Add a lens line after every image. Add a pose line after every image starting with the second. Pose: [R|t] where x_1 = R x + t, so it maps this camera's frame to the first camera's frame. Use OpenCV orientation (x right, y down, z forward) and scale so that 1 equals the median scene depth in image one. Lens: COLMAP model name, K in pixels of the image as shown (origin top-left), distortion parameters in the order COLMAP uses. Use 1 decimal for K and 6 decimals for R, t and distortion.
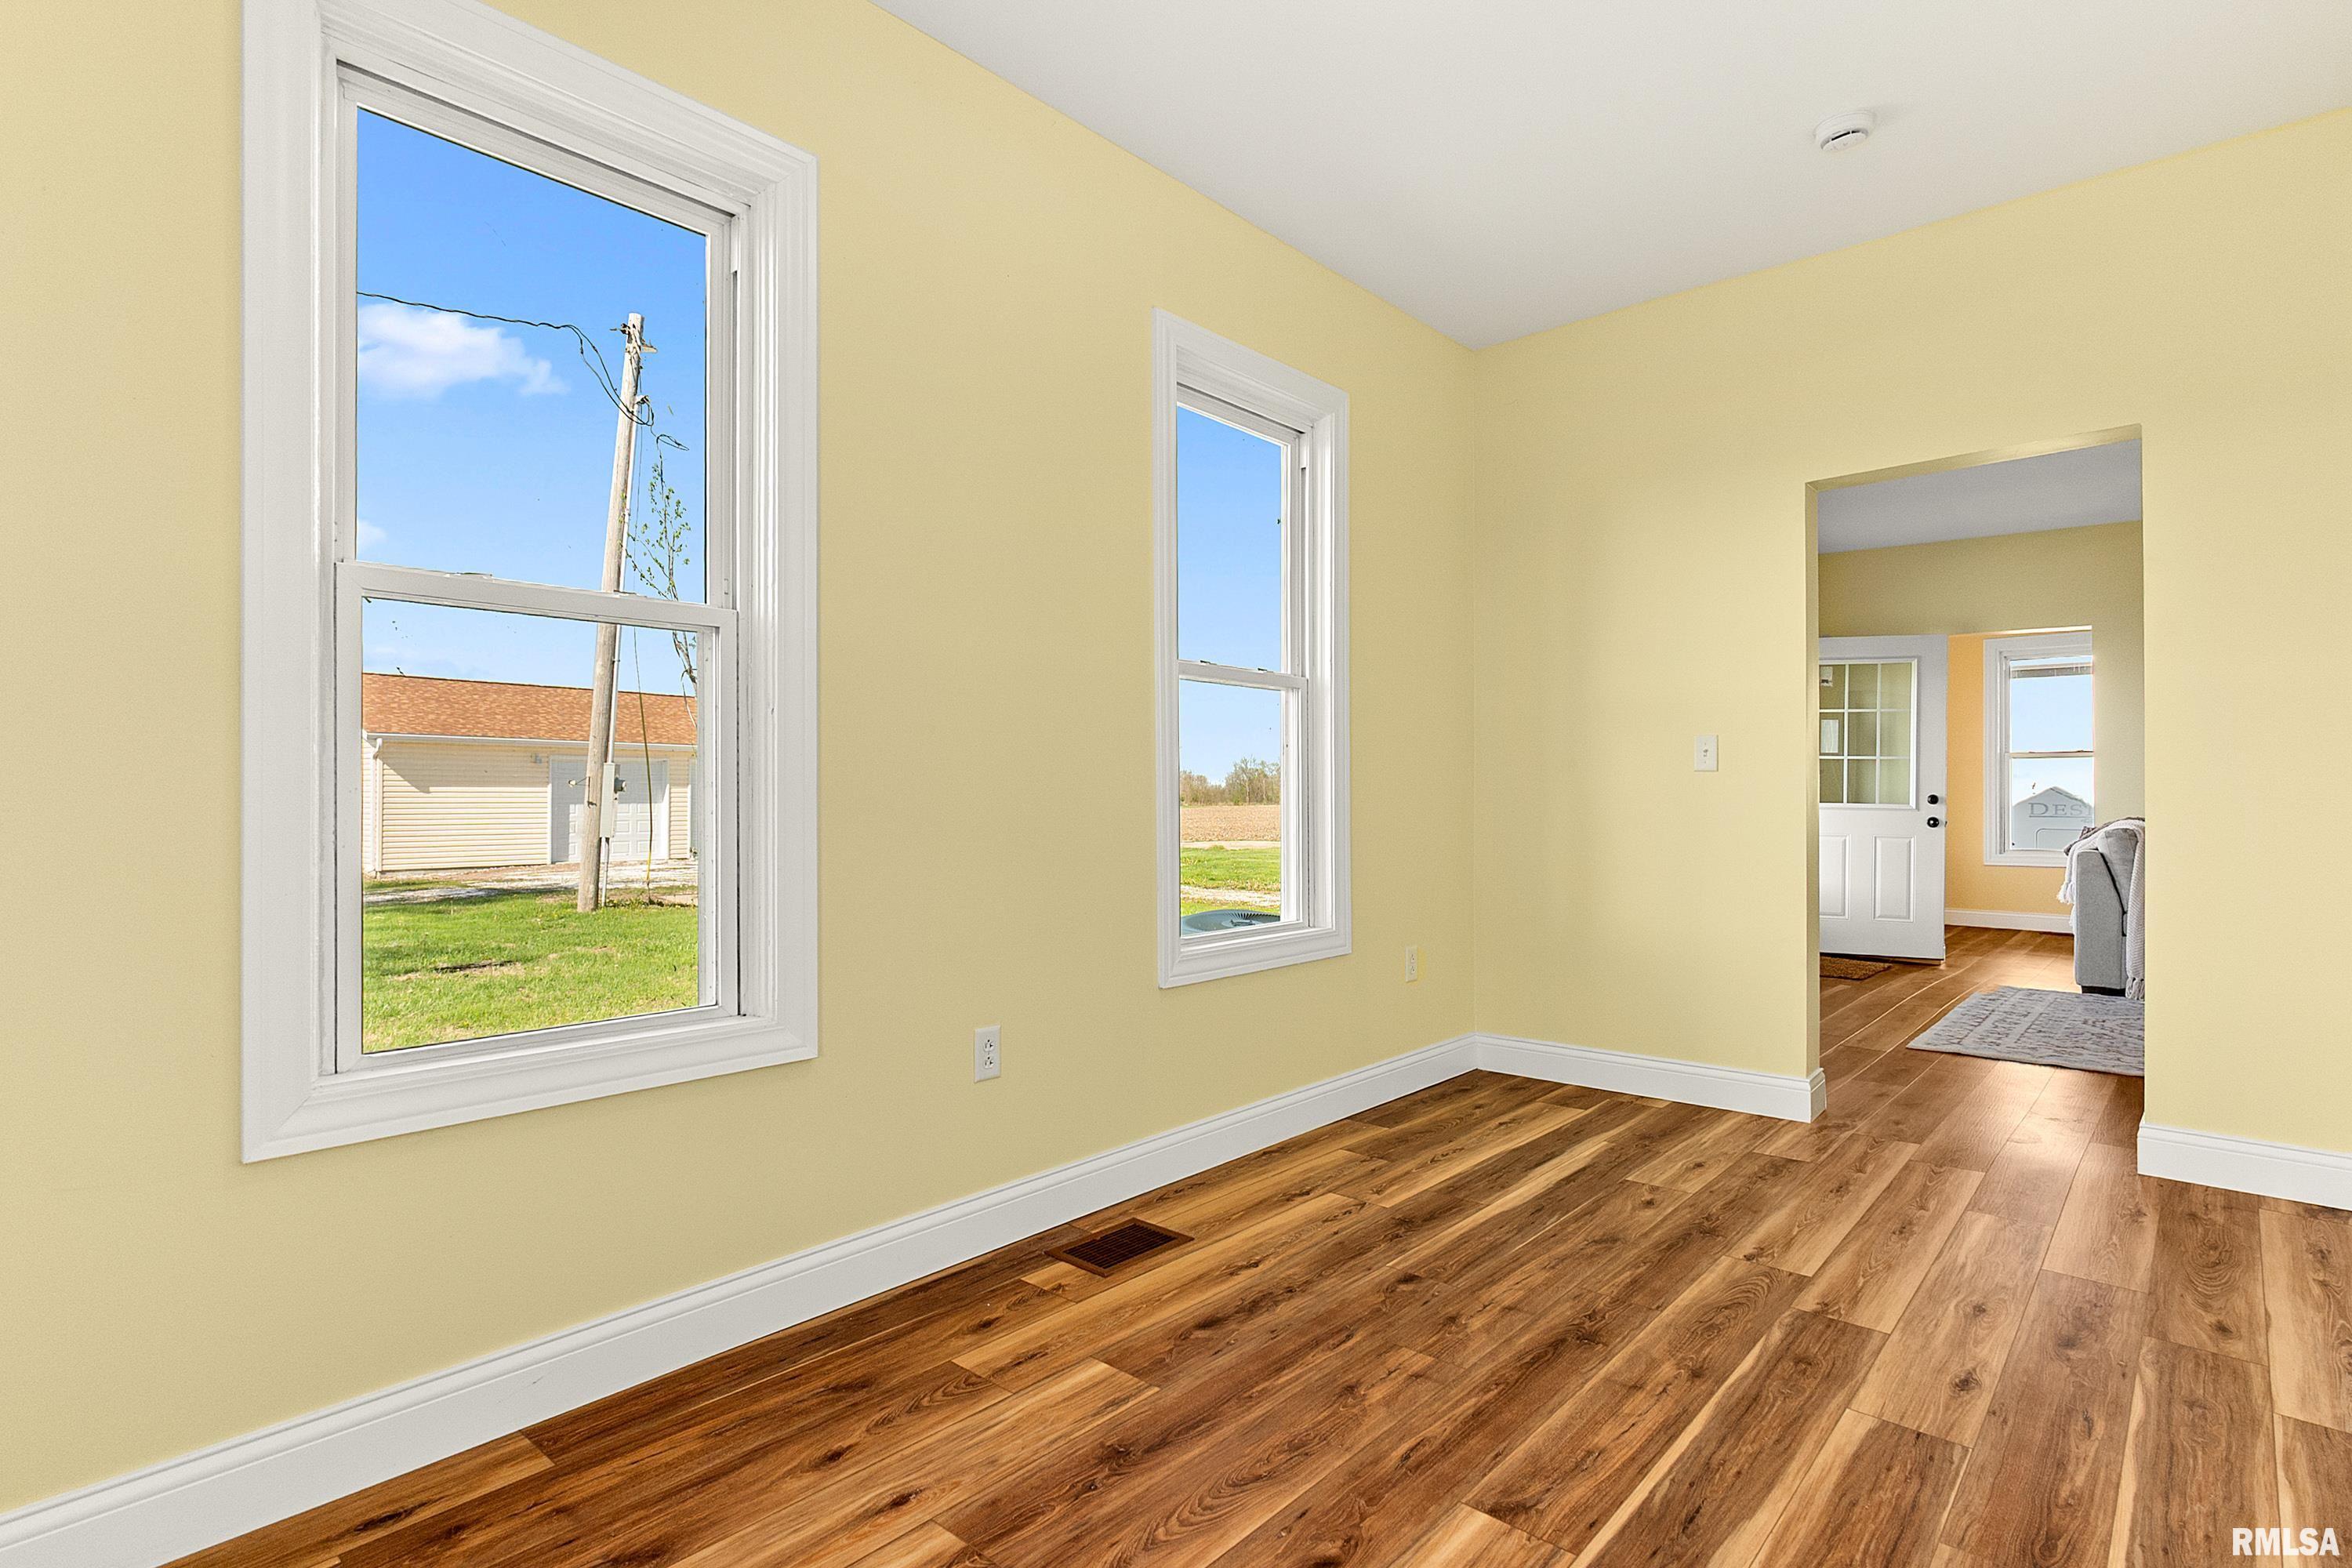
lens RADIAL K [[1179.4, 0, 1194.2], [0, 1179.4, 817.8], [0, 0, 1]] dist [-0.008117, 0.006978]
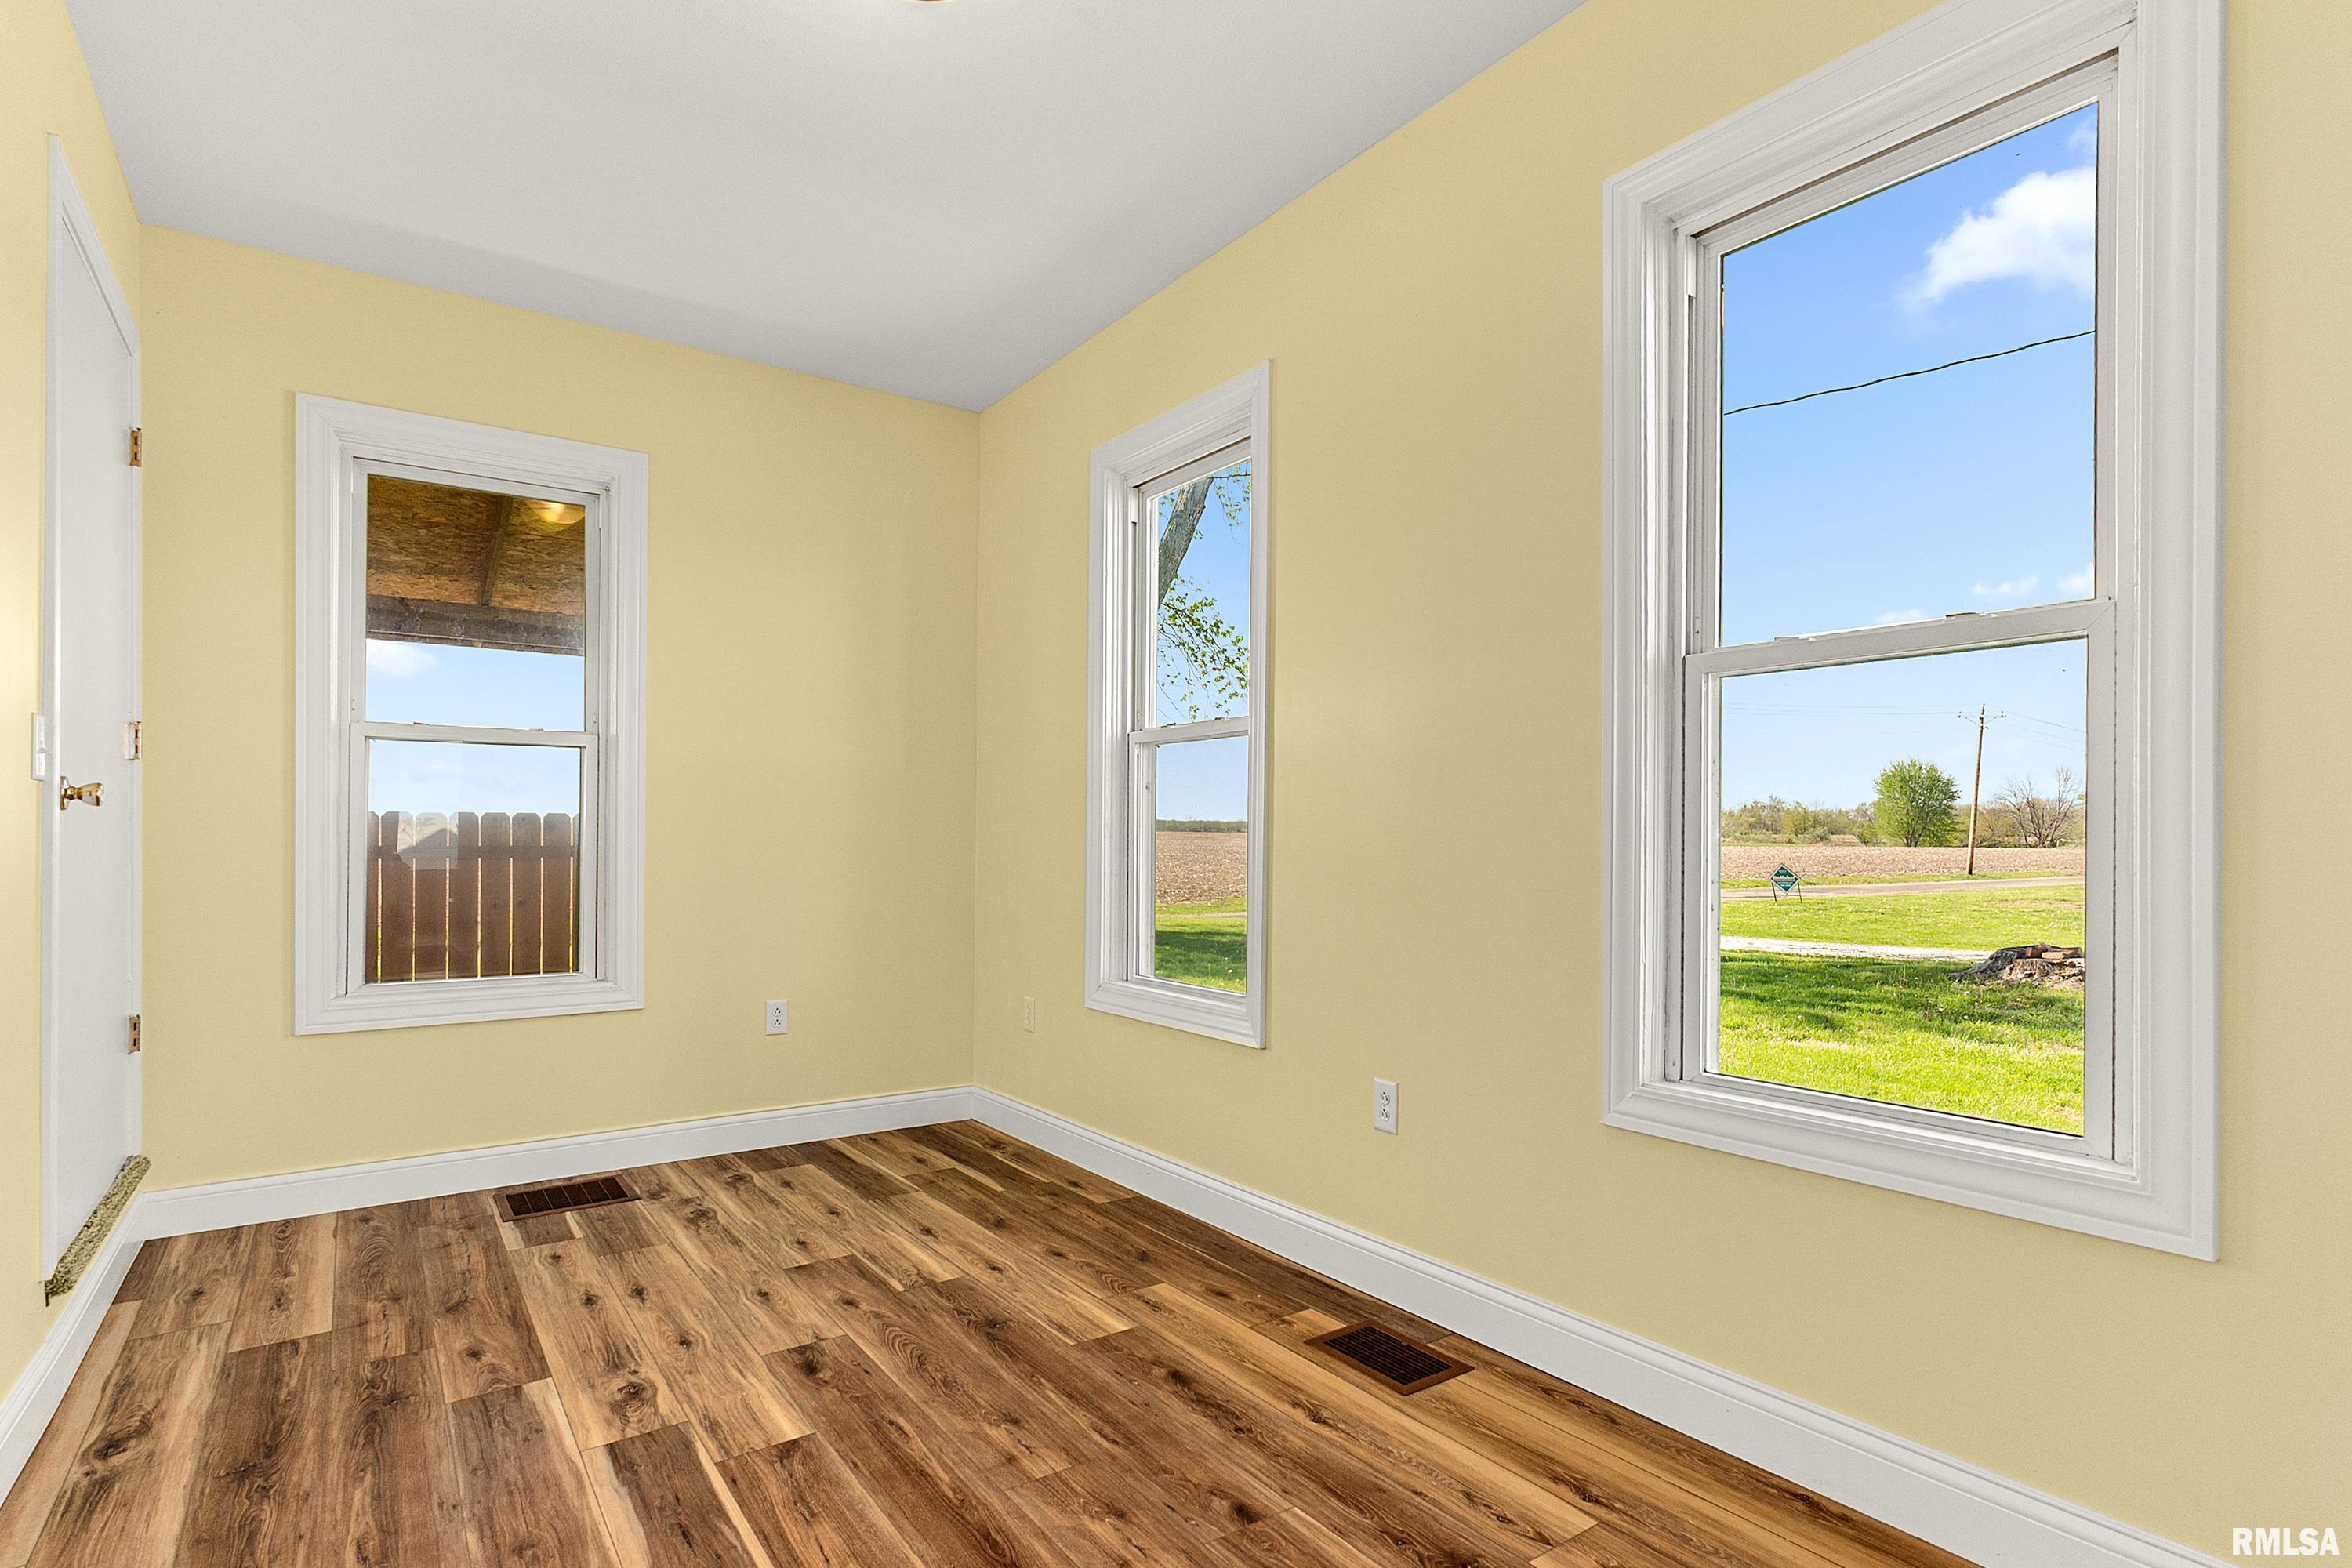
lens RADIAL K [[1179.4, 0, 1194.2], [0, 1179.4, 817.8], [0, 0, 1]] dist [-0.008117, 0.006978]
pose [[-0.229181, -0.016030, -0.973252, 1.119159], [-0.022796, 0.999679, -0.011097, -0.047231], [0.973117, 0.019643, -0.229473, 1.374793]]
